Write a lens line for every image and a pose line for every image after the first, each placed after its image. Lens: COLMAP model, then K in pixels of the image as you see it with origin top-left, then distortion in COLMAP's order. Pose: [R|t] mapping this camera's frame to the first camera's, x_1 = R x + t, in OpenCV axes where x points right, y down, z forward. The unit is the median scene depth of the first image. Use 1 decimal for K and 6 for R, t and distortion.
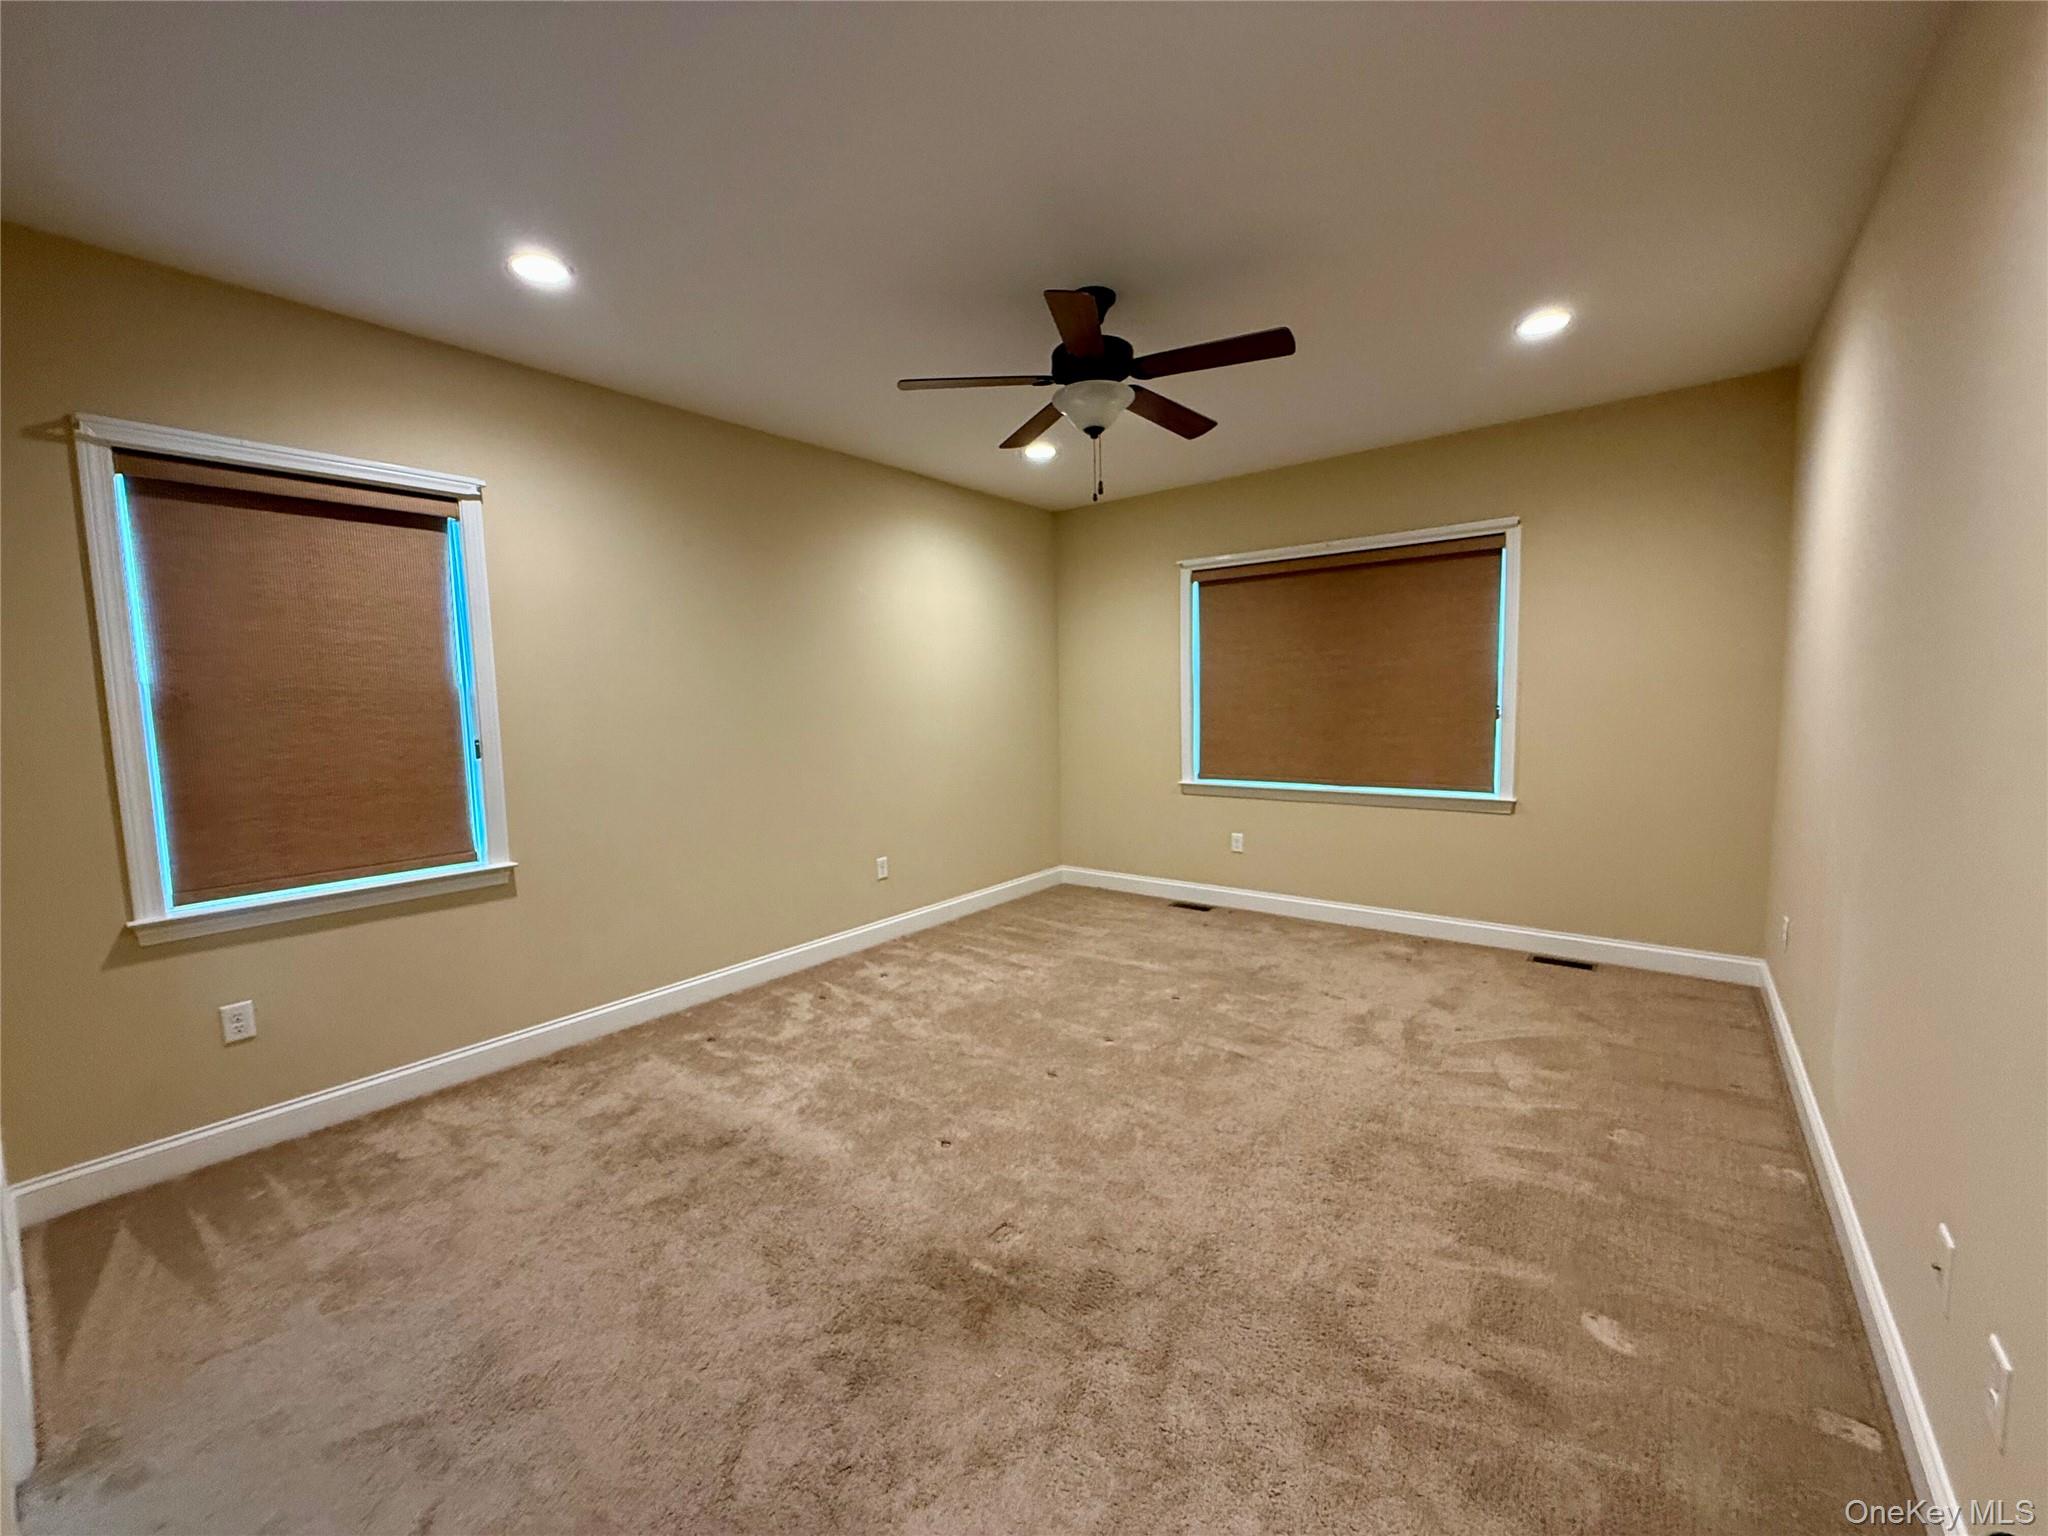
lens RADIAL K [[815.5, 0, 1018.1], [0, 815.5, 768.2], [0, 0, 1]] dist [-0.000614, 0.000188]
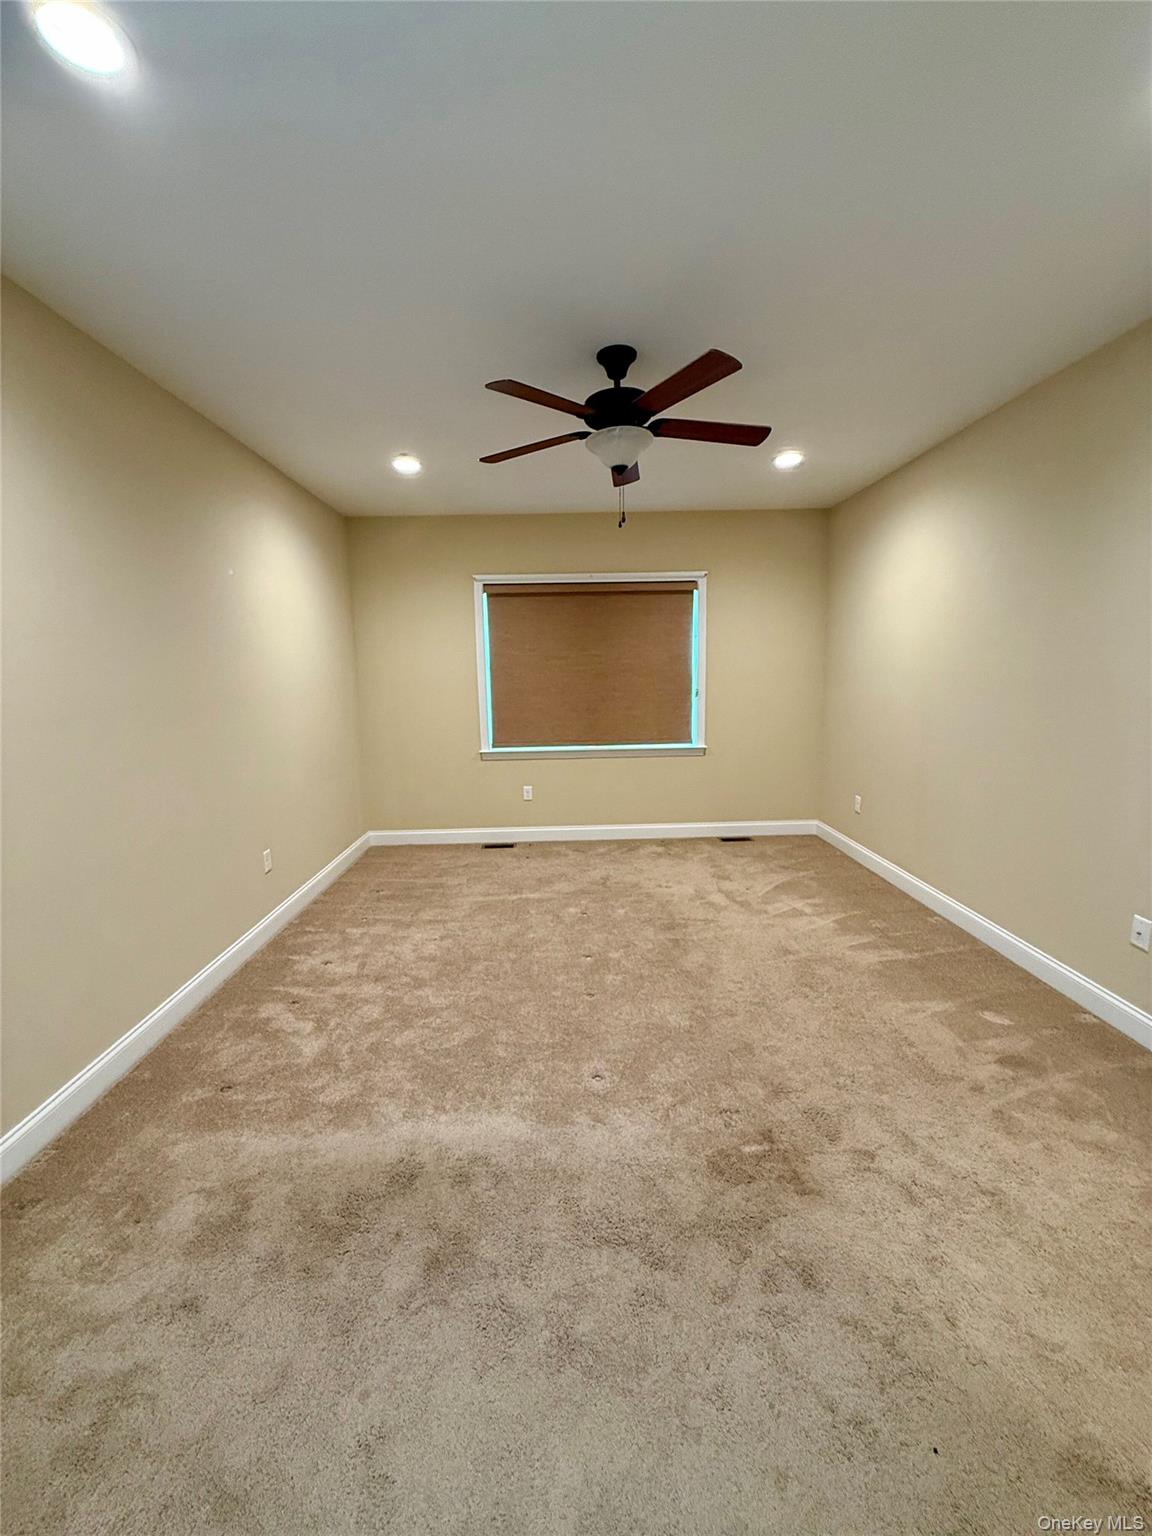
lens RADIAL K [[611.6, 0, 573.9], [0, 611.6, 764.7], [0, 0, 1]] dist [-0.000614, 0.000188]
pose [[0.772327, -0.089253, 0.628923, -0.422218], [0.057931, 0.995850, 0.070185, -0.030348], [-0.632578, -0.017771, 0.774293, 0.243571]]
